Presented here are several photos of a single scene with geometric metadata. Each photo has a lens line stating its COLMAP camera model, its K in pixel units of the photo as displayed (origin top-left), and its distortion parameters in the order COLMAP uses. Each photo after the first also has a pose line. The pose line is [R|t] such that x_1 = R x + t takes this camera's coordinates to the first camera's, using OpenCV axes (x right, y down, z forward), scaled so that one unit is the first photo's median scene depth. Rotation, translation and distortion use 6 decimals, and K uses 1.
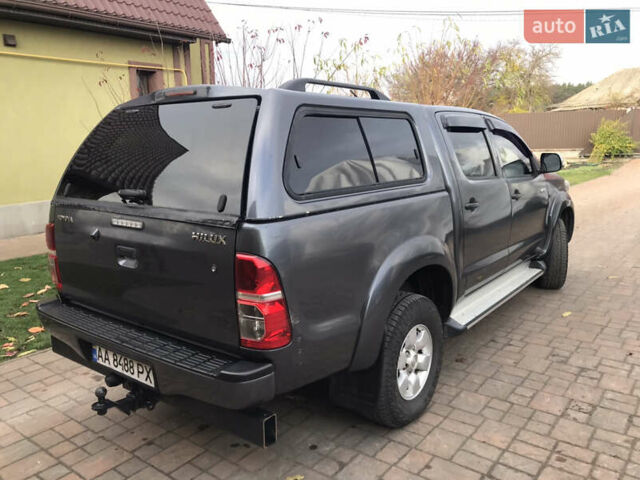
lens RADIAL K [[527.3, 0, 320.0], [0, 527.3, 240.0], [0, 0, 1]] dist [-0.004089, -0.003406]
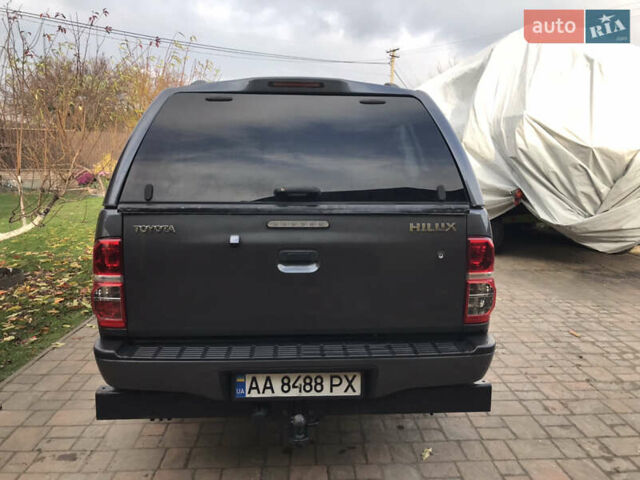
lens RADIAL K [[527.3, 0, 320.0], [0, 527.3, 240.0], [0, 0, 1]] dist [-0.004089, -0.003406]
pose [[0.758161, -0.074765, 0.647768, -0.894196], [0.101617, 0.994815, -0.004114, 0.003384], [-0.644101, 0.068943, 0.761827, 0.296603]]
